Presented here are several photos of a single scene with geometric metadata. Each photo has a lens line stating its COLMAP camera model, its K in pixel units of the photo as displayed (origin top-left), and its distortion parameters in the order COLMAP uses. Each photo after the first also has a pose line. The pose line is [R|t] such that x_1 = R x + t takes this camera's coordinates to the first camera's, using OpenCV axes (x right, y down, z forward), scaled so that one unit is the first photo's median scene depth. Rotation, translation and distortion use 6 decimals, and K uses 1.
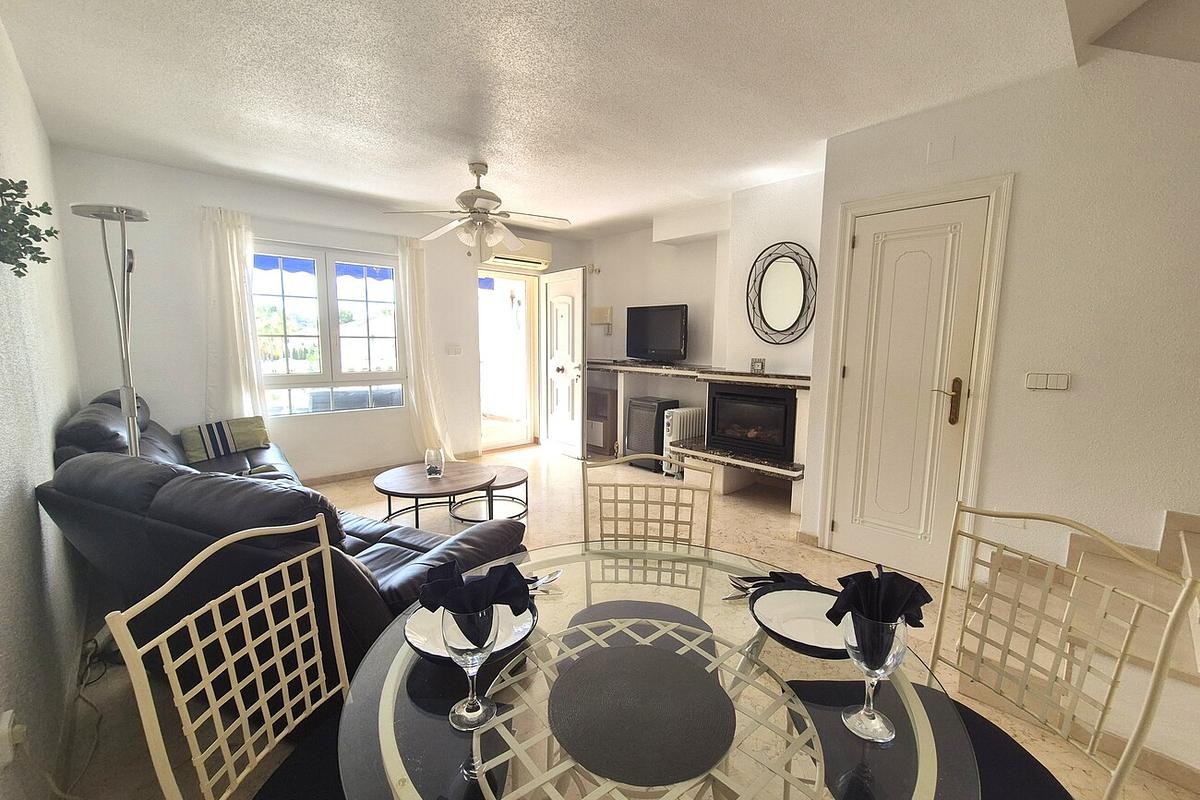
lens RADIAL K [[495.7, 0, 602.7], [0, 495.7, 403.6], [0, 0, 1]] dist [-0.000430, 0.000513]
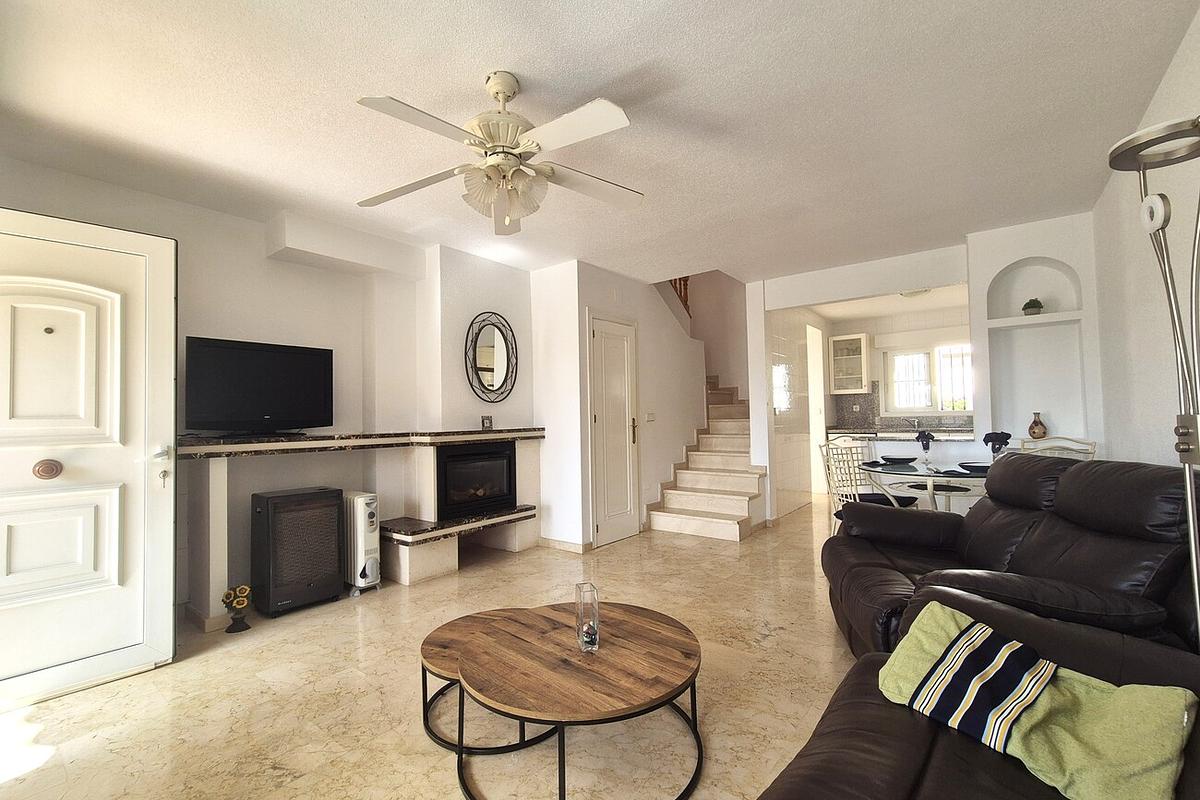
lens RADIAL K [[495.7, 0, 602.7], [0, 495.7, 403.6], [0, 0, 1]] dist [-0.000430, 0.000513]
pose [[-0.150575, 0.024598, 0.988292, -0.743014], [0.148624, 0.988892, -0.001968, -0.077551], [-0.977363, 0.146588, -0.152558, 0.910951]]
